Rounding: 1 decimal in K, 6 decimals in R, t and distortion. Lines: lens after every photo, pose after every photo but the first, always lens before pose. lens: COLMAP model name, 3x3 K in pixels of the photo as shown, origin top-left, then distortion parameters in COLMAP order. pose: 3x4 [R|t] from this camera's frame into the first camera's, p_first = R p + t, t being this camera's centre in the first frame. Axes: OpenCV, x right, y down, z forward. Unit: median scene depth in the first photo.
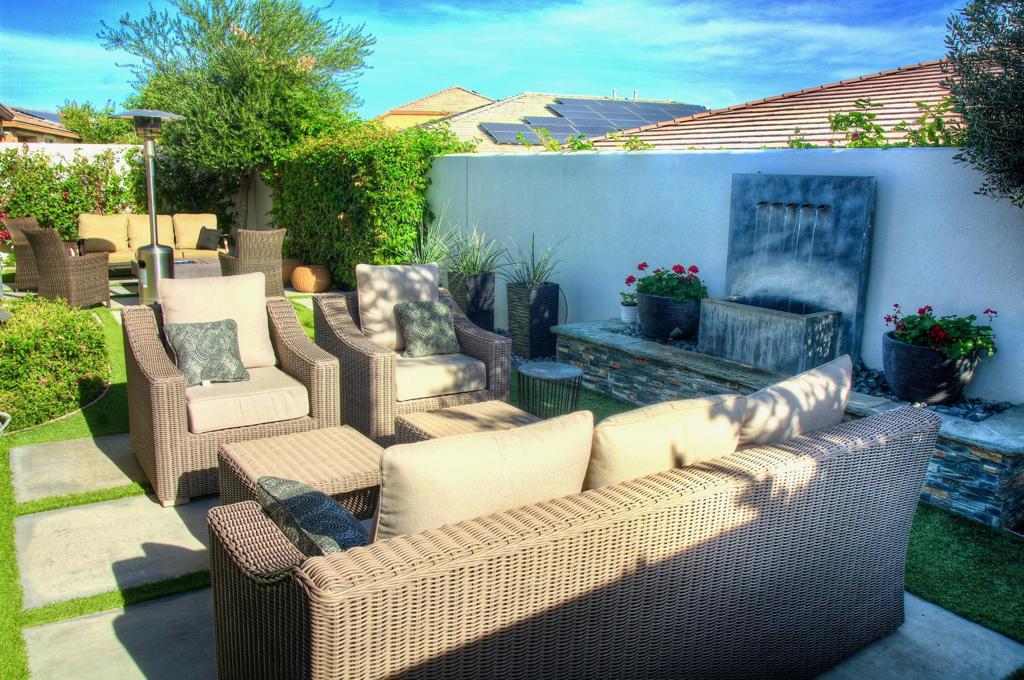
lens RADIAL K [[787.4, 0, 512.0], [0, 787.4, 340.0], [0, 0, 1]] dist [-0.066144, 0.011523]
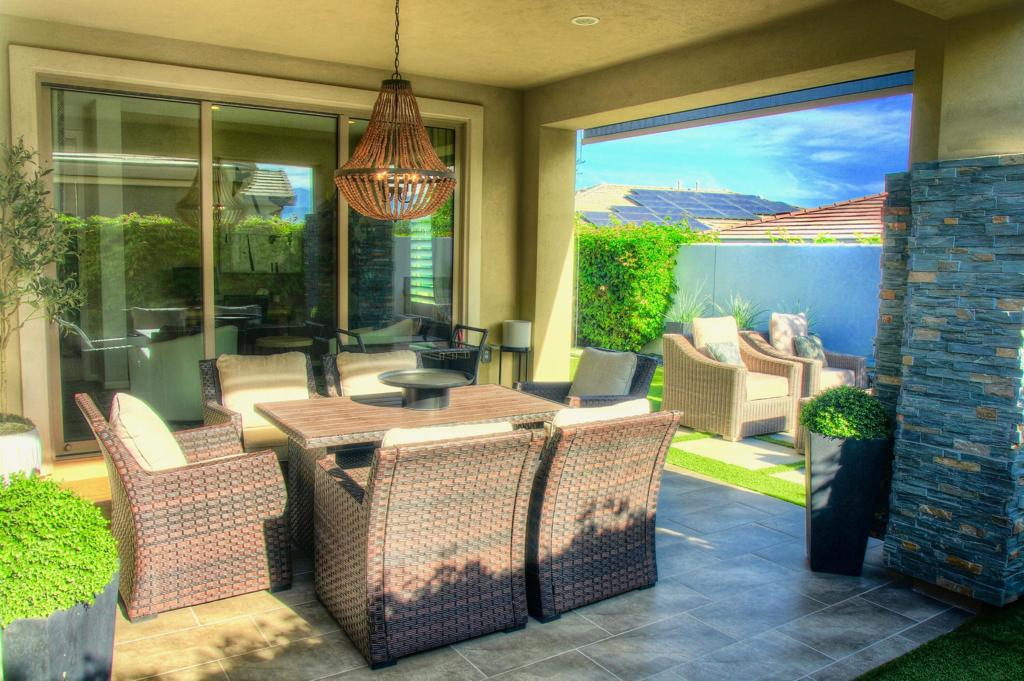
lens RADIAL K [[787.4, 0, 512.0], [0, 787.4, 340.5], [0, 0, 1]] dist [-0.066144, 0.011523]
pose [[0.999966, 0.007915, 0.002496, -0.389683], [-0.007630, 0.995098, -0.098594, 0.066595], [-0.003265, 0.098572, 0.995125, -0.333485]]
